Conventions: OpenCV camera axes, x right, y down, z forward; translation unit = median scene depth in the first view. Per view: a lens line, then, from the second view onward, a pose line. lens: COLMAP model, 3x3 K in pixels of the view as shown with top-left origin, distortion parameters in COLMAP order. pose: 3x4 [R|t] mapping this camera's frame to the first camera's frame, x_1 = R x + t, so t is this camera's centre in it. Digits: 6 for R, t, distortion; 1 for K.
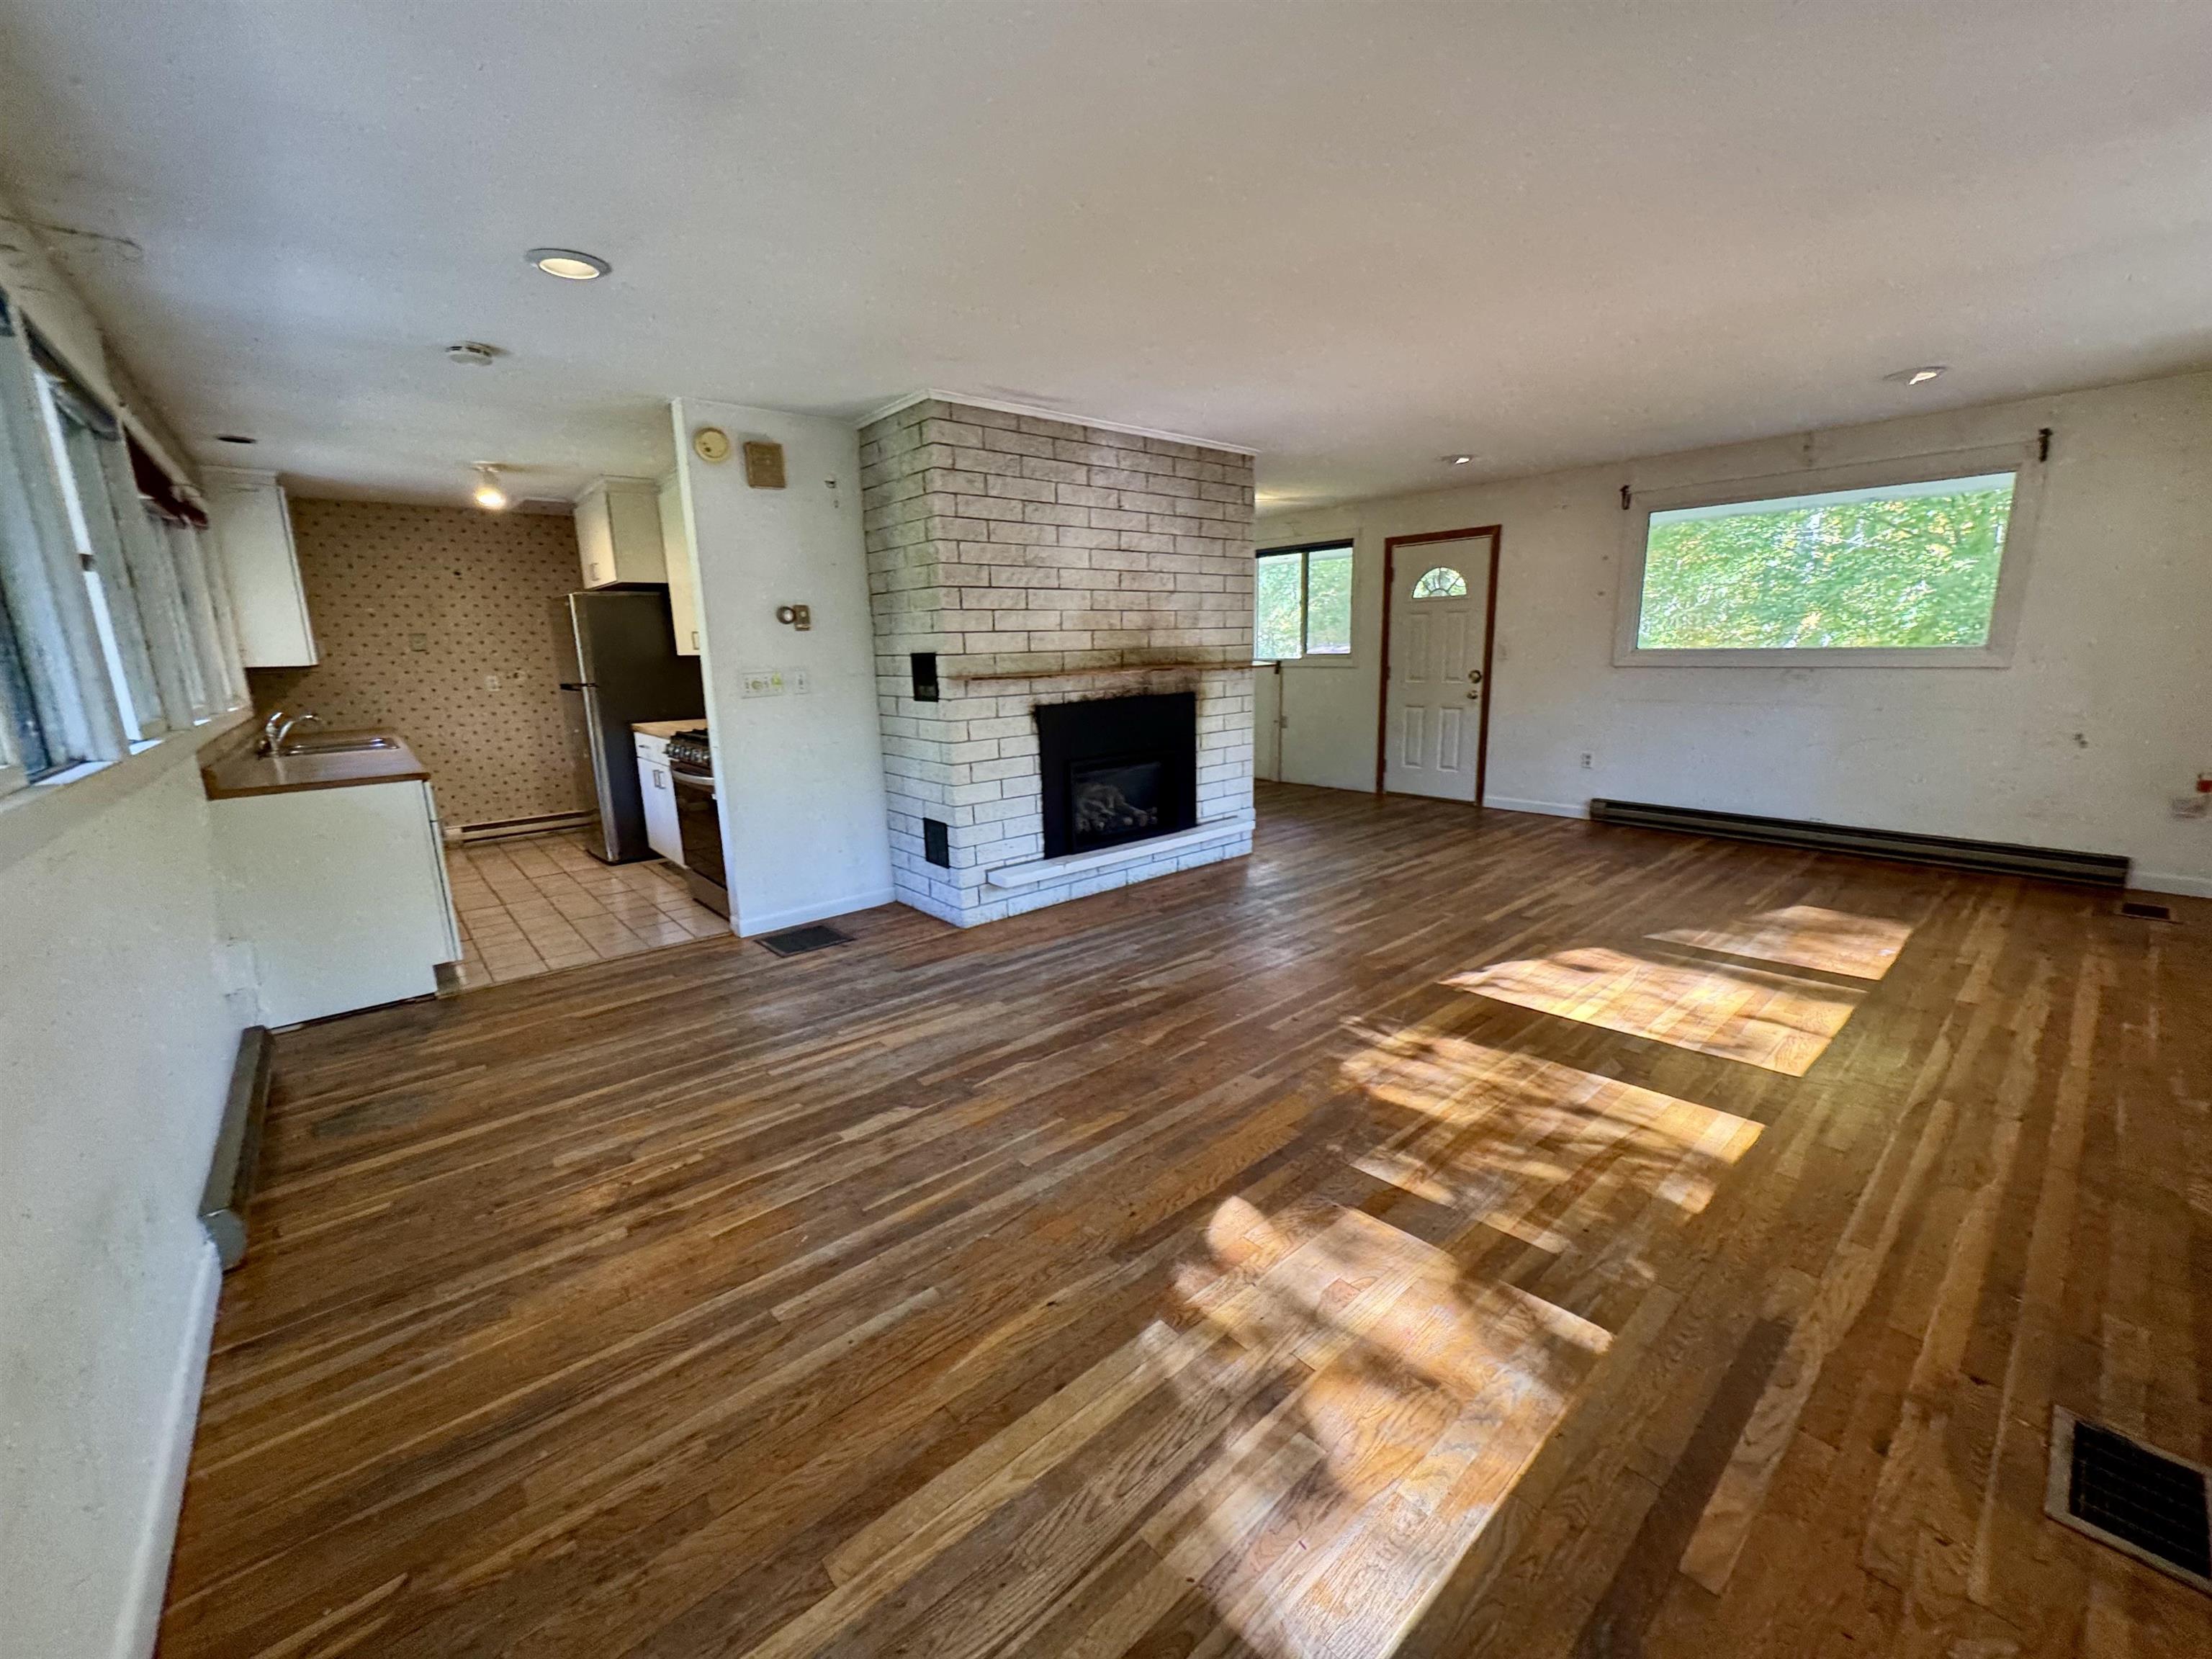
lens RADIAL K [[879.4, 0, 1110.4], [0, 879.4, 830.8], [0, 0, 1]] dist [-0.005277, 0.000527]
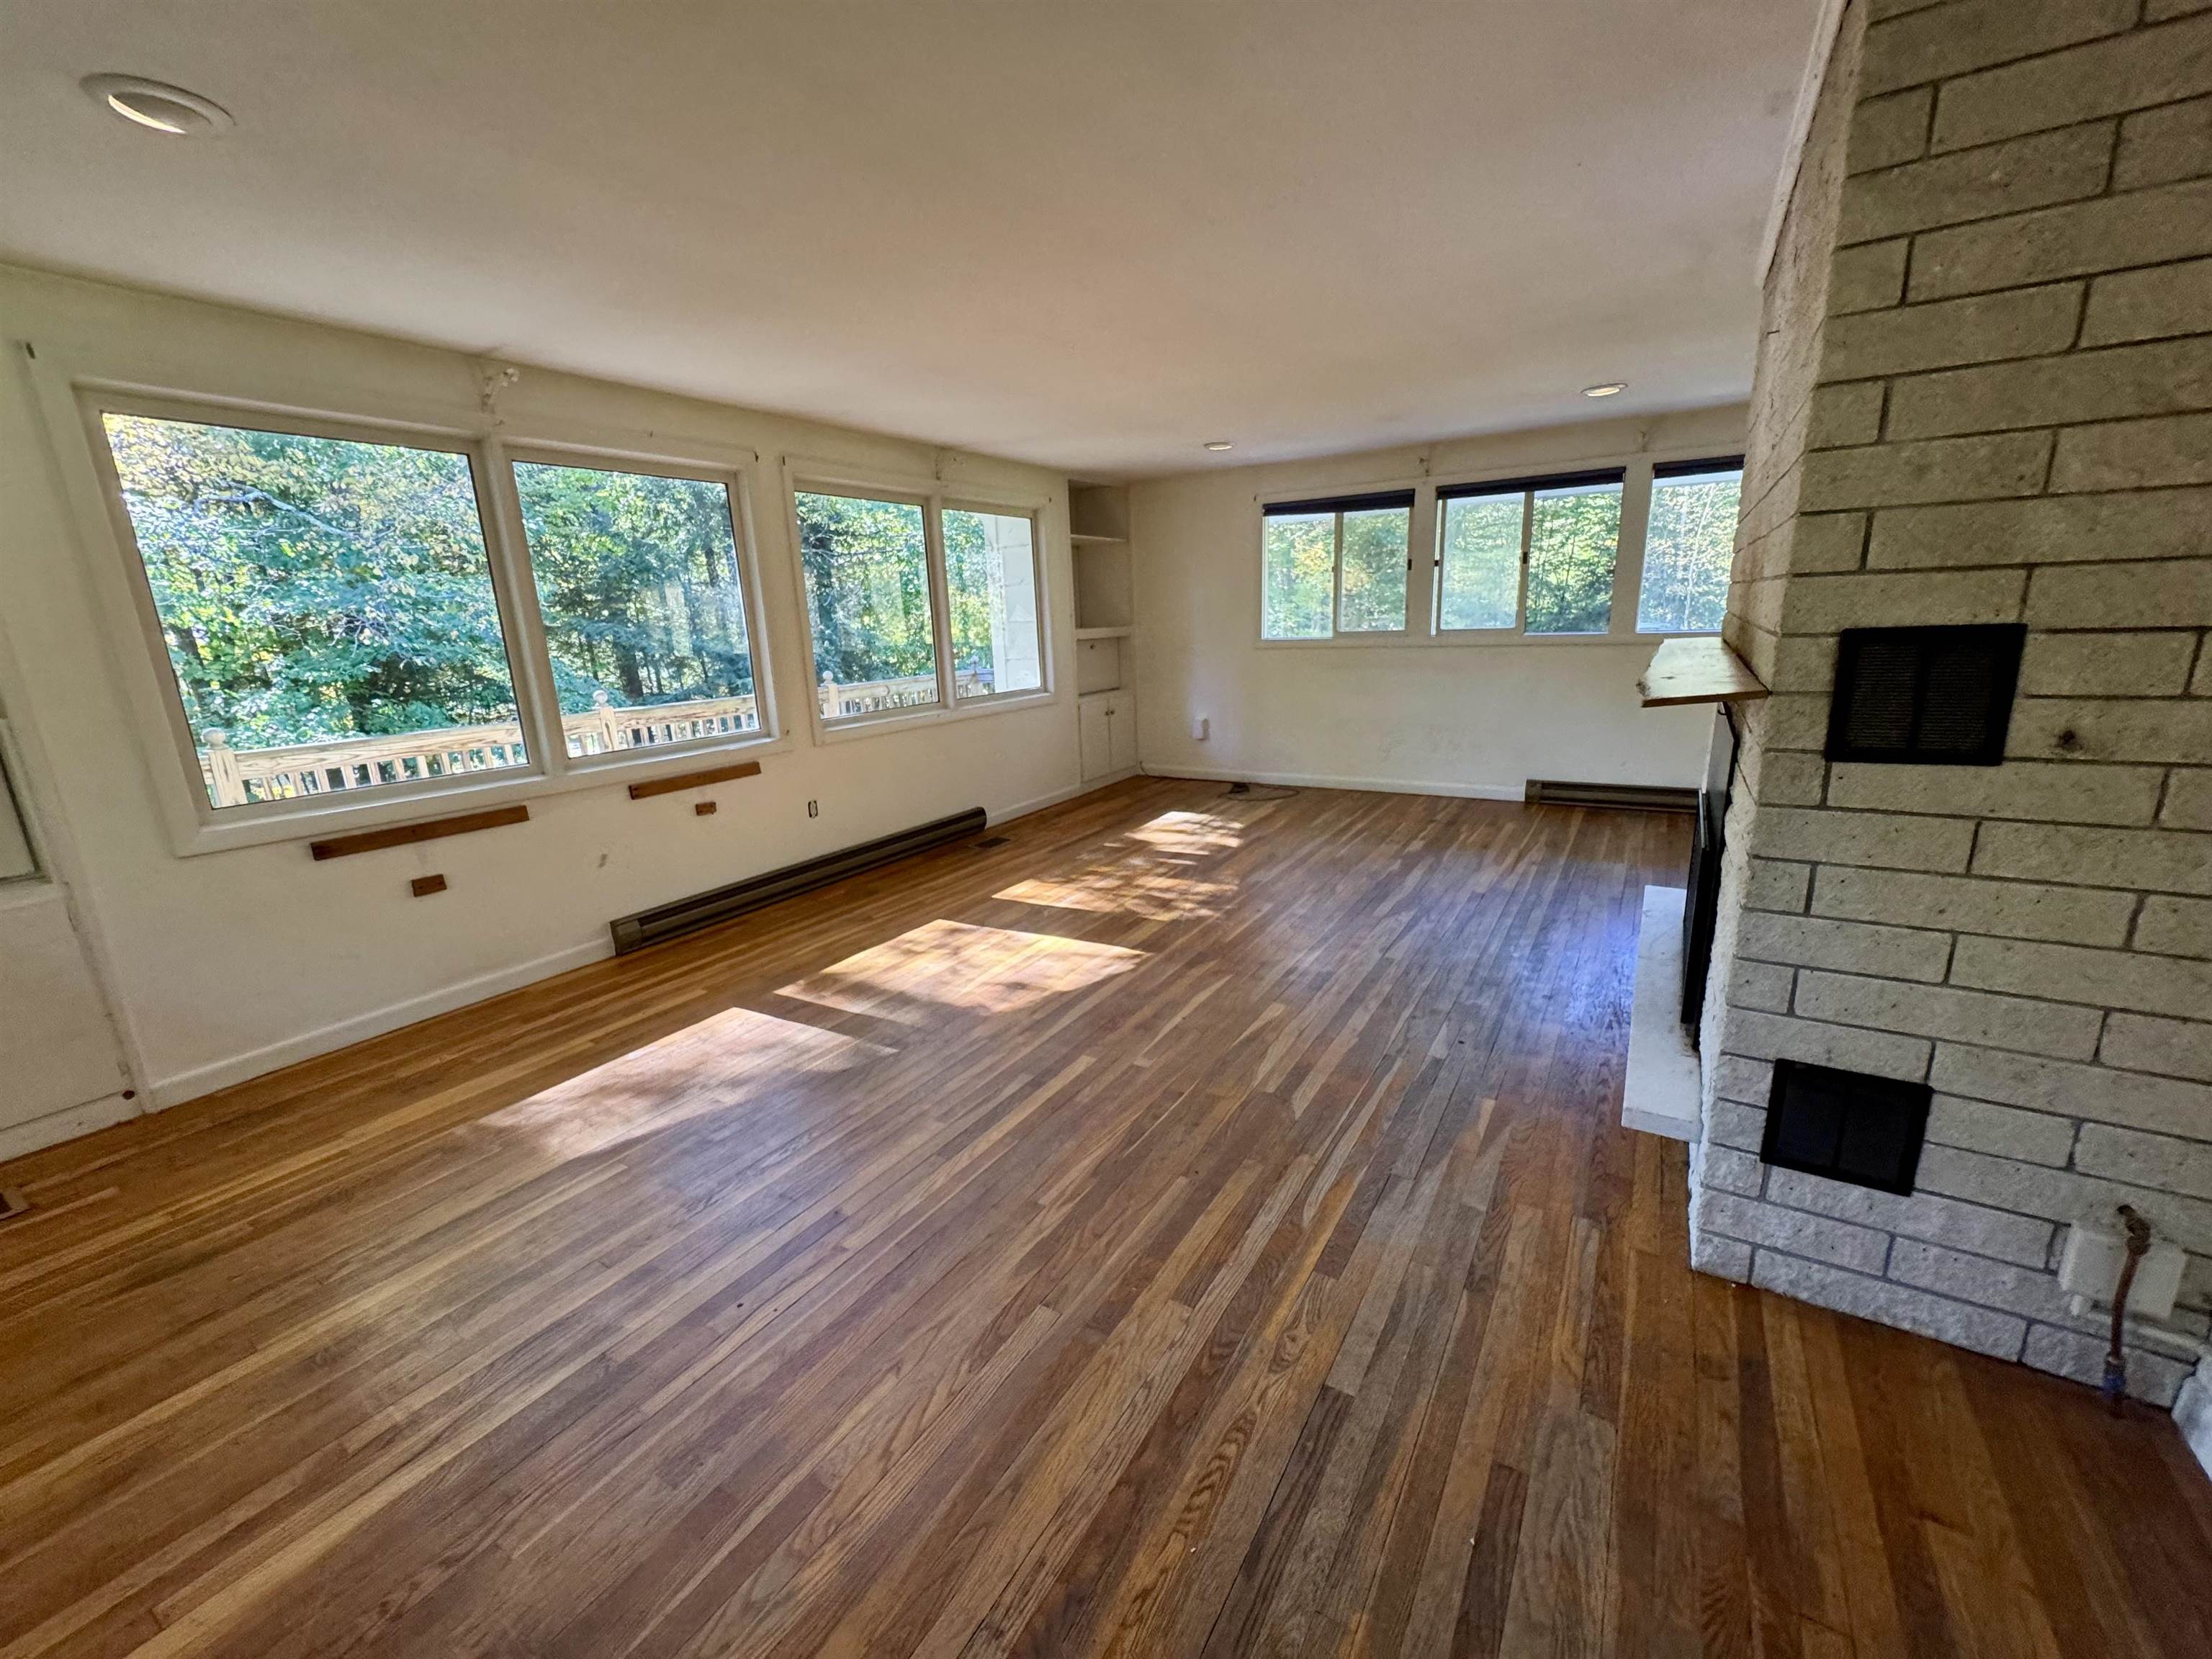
lens RADIAL K [[879.4, 0, 1109.5], [0, 879.4, 835.5], [0, 0, 1]] dist [-0.005277, 0.000527]
pose [[-0.953819, 0.132639, -0.269512, 0.591209], [-0.000816, 0.896081, 0.443891, -0.362308], [0.300382, 0.423611, -0.854590, 1.556226]]
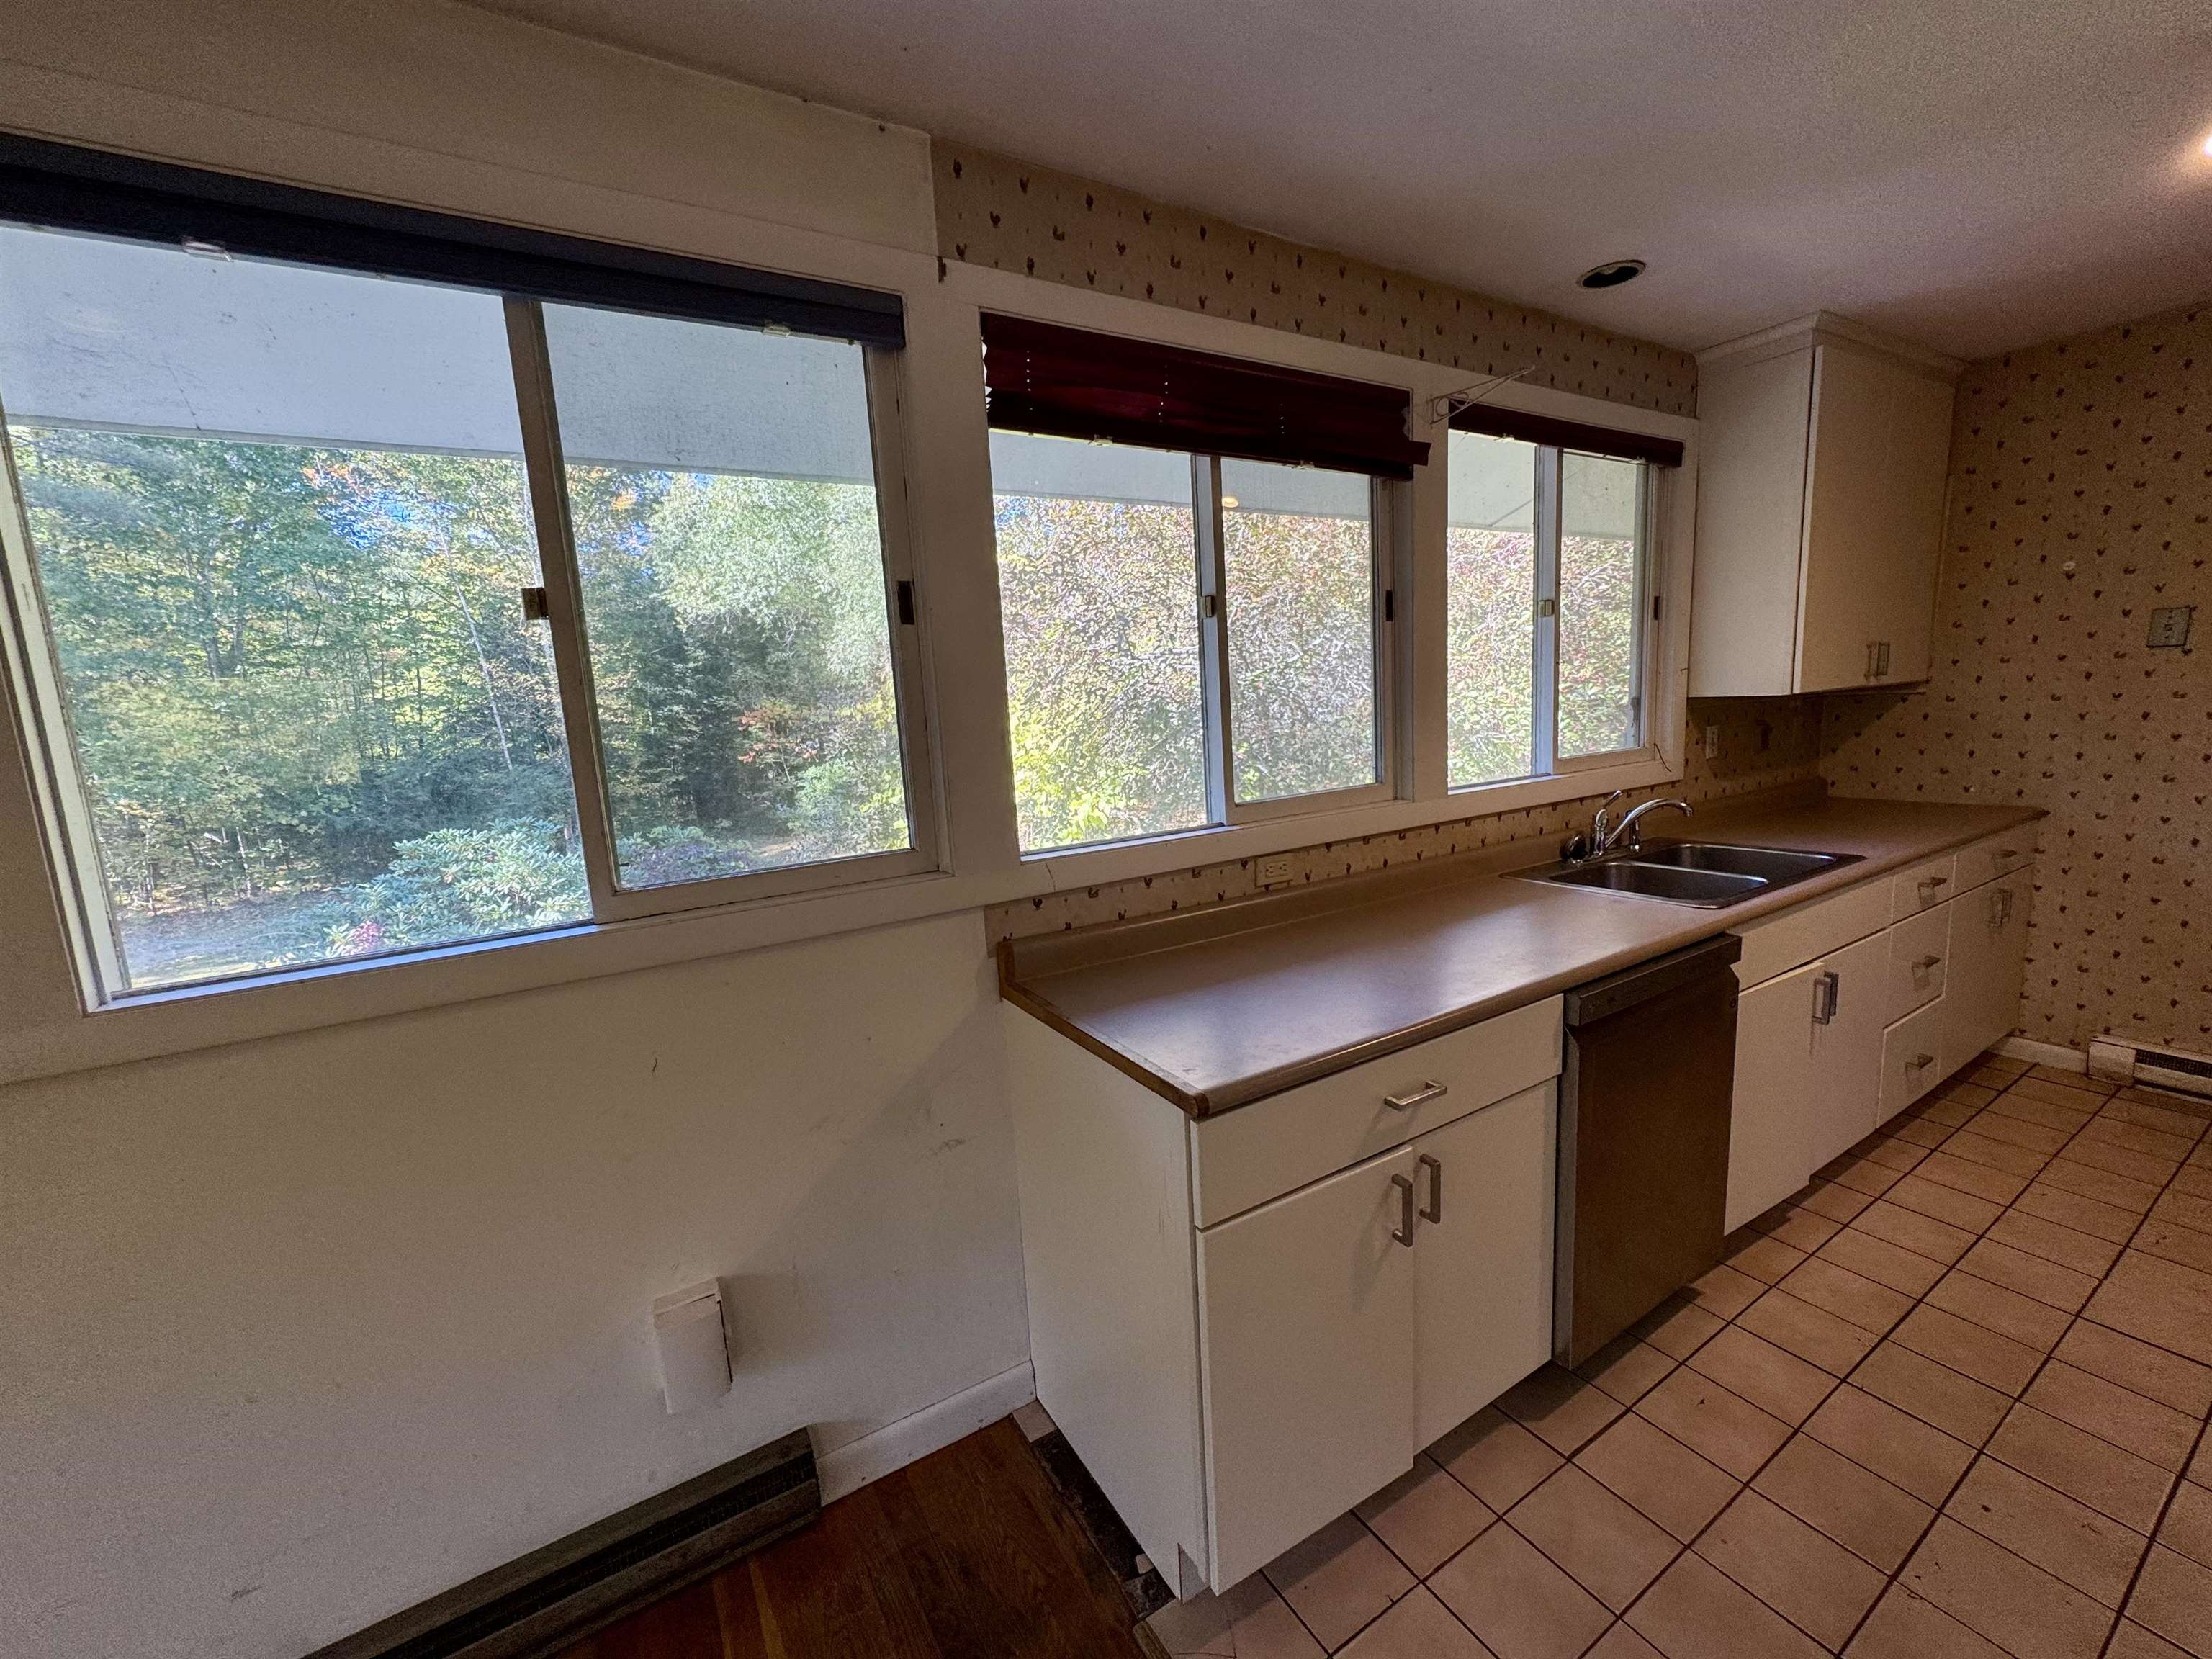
lens RADIAL K [[879.4, 0, 1111.7], [0, 879.4, 828.3], [0, 0, 1]] dist [-0.005277, 0.000527]
pose [[-0.163822, 0.179833, -0.969960, -0.395158], [-0.148068, 0.967622, 0.204408, -0.193484], [0.975314, 0.177107, -0.131891, 0.839625]]
